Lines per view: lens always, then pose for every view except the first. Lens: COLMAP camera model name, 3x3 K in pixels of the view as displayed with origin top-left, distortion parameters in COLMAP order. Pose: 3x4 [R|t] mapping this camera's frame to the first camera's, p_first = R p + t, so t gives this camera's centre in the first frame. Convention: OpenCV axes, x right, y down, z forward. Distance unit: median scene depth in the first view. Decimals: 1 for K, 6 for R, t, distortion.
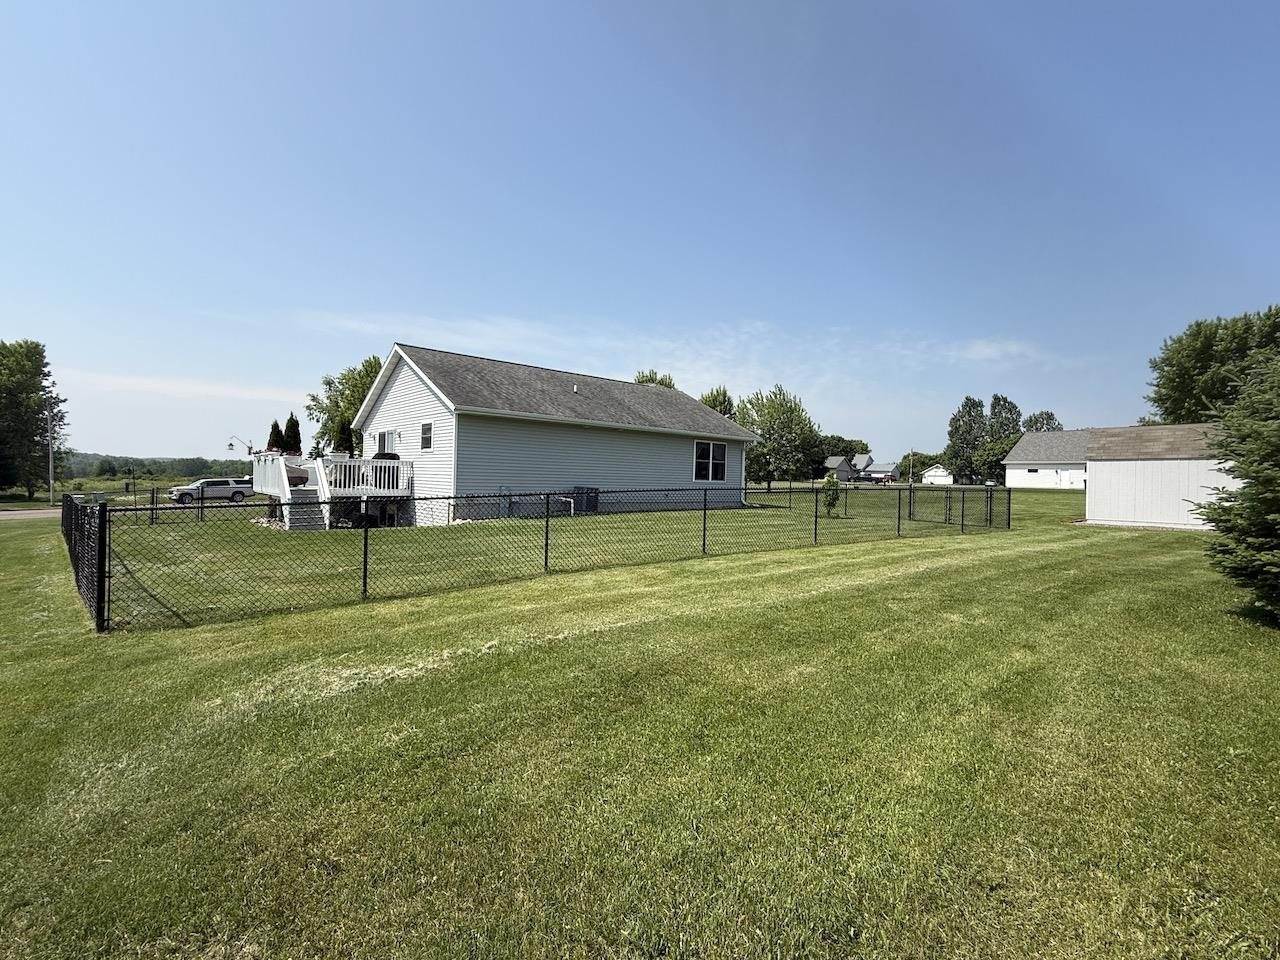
lens RADIAL K [[576.9, 0, 640.0], [0, 576.9, 480.0], [0, 0, 1]] dist [0.001993, -0.000007]
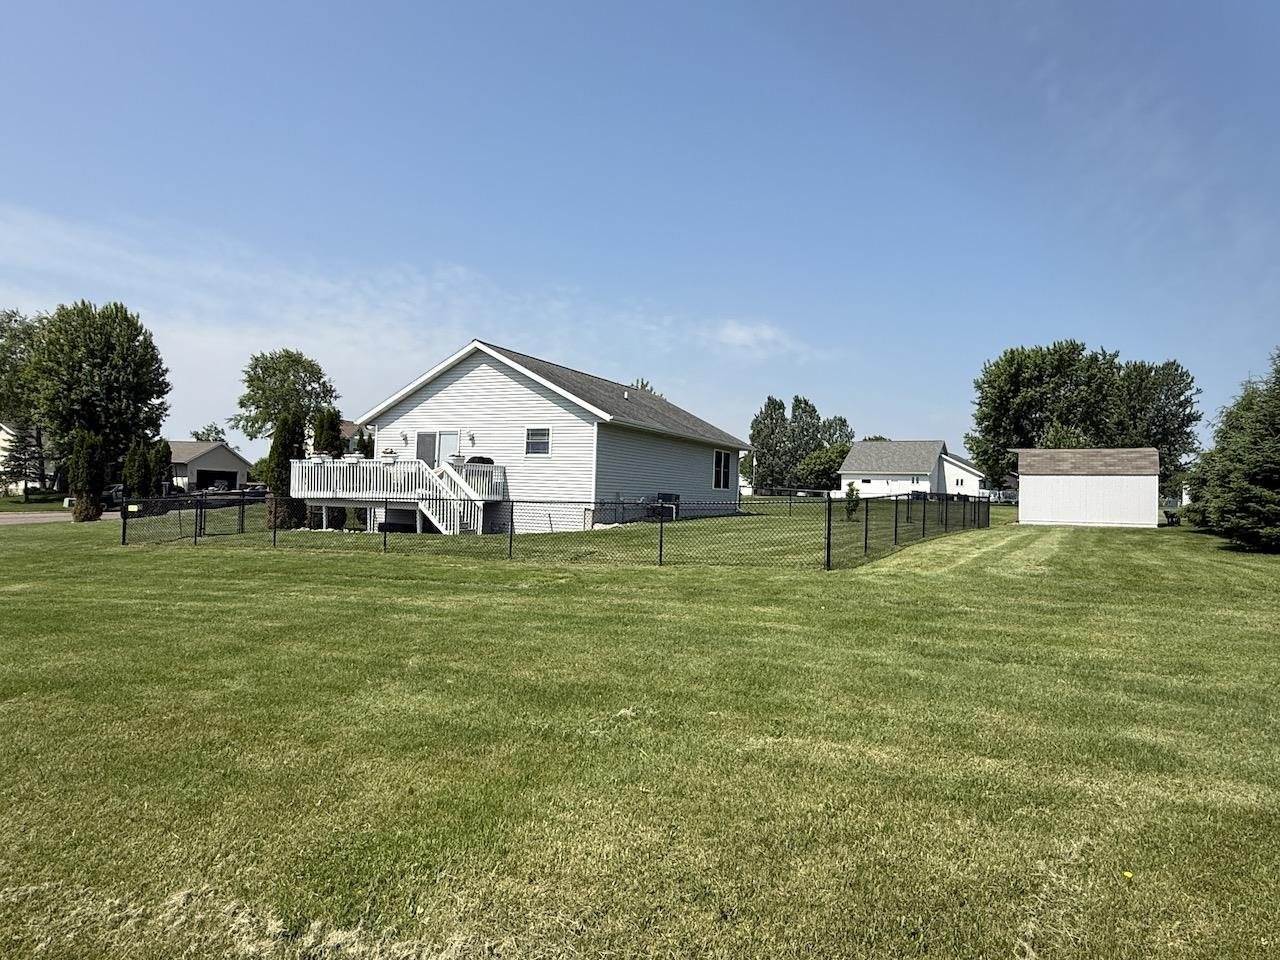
lens RADIAL K [[792.0, 0, 640.0], [0, 792.0, 480.0], [0, 0, 1]] dist [0.001866, 0.001076]
pose [[0.918592, 0.011487, 0.395039, -0.297842], [-0.007075, 0.999895, -0.012621, 0.002376], [-0.395143, 0.008799, 0.918577, -0.122613]]
